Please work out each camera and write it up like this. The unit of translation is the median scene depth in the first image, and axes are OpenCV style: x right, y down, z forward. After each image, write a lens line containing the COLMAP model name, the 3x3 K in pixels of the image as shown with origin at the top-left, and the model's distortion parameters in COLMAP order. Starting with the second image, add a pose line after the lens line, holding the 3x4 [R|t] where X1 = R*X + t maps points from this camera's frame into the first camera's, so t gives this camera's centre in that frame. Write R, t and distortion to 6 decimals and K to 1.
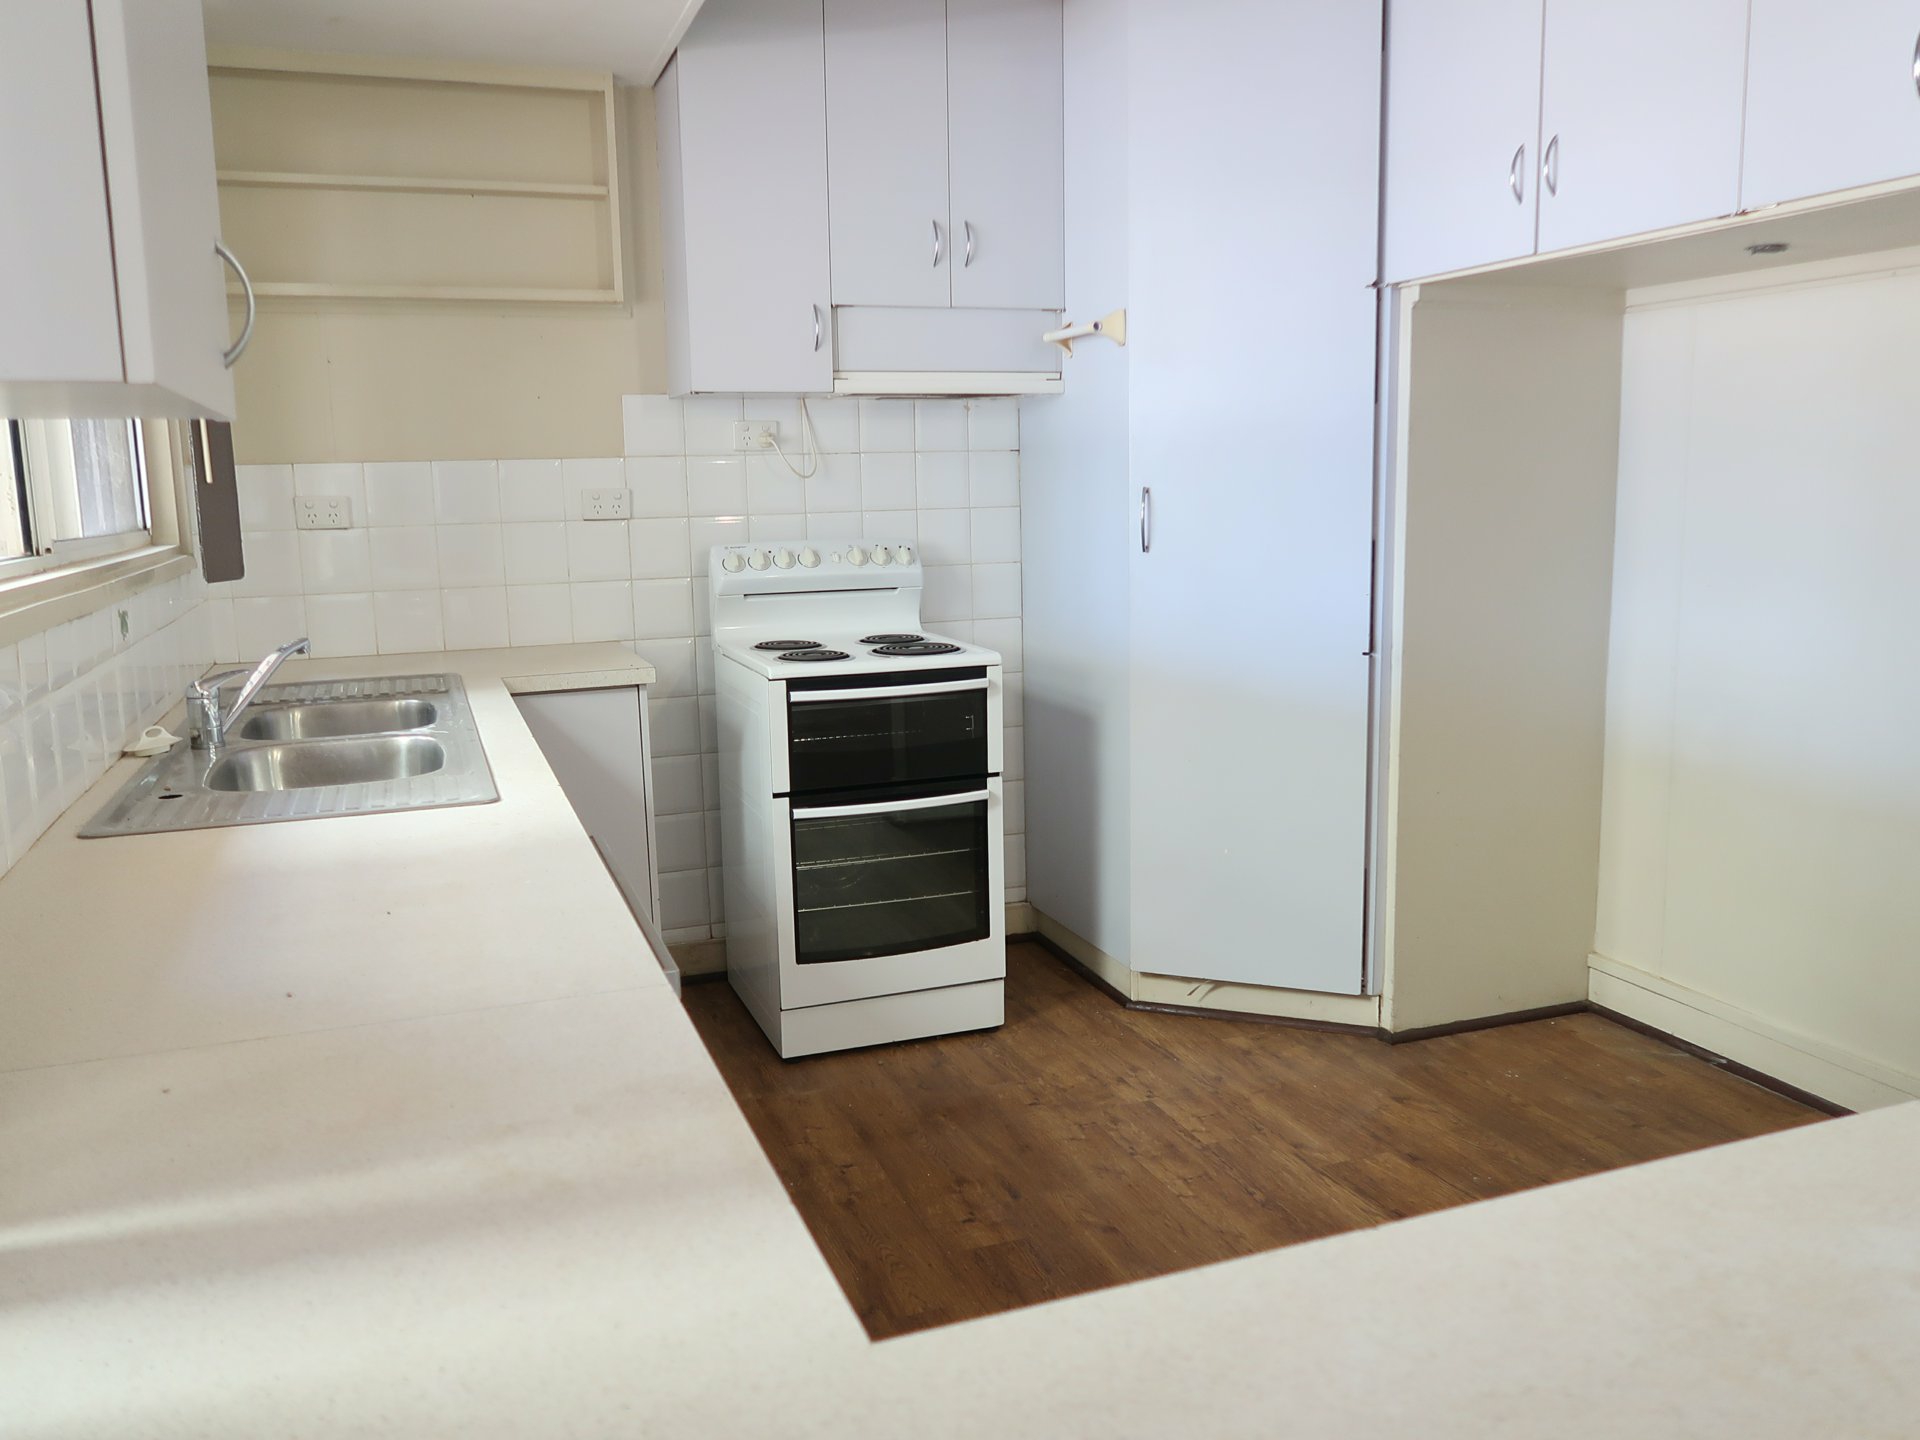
lens RADIAL K [[1505.9, 0, 960.0], [0, 1505.9, 720.0], [0, 0, 1]] dist [-0.007293, 0.001458]
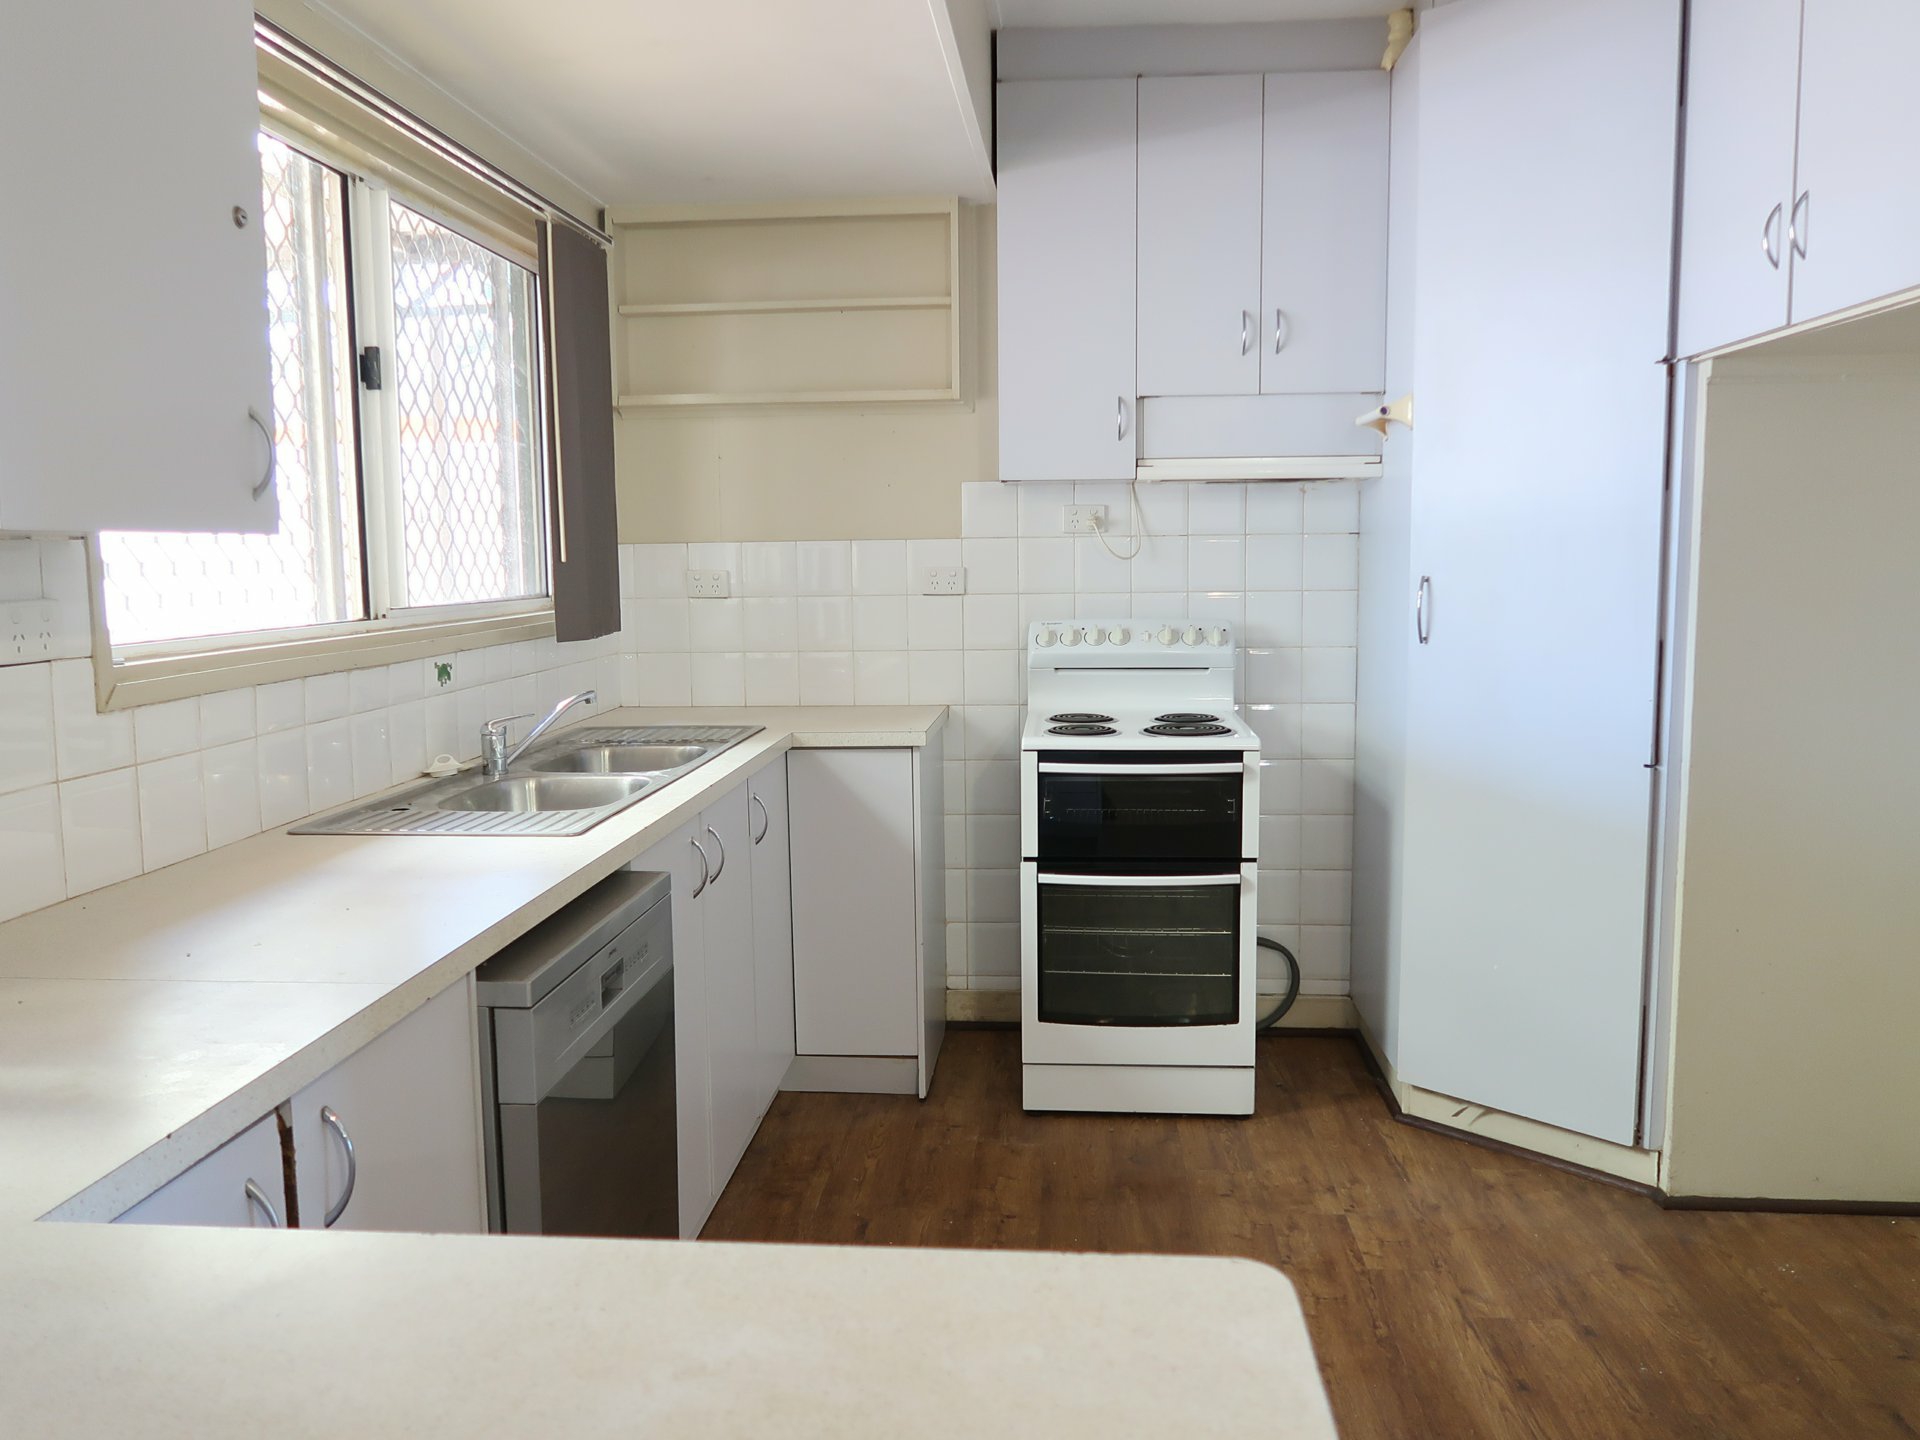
lens RADIAL K [[1505.9, 0, 960.0], [0, 1505.9, 720.0], [0, 0, 1]] dist [-0.007293, 0.001458]
pose [[0.905303, 0.059007, -0.420648, 0.263887], [-0.075454, 0.996894, -0.022549, -0.019269], [0.418011, 0.052153, 0.906944, 0.011937]]
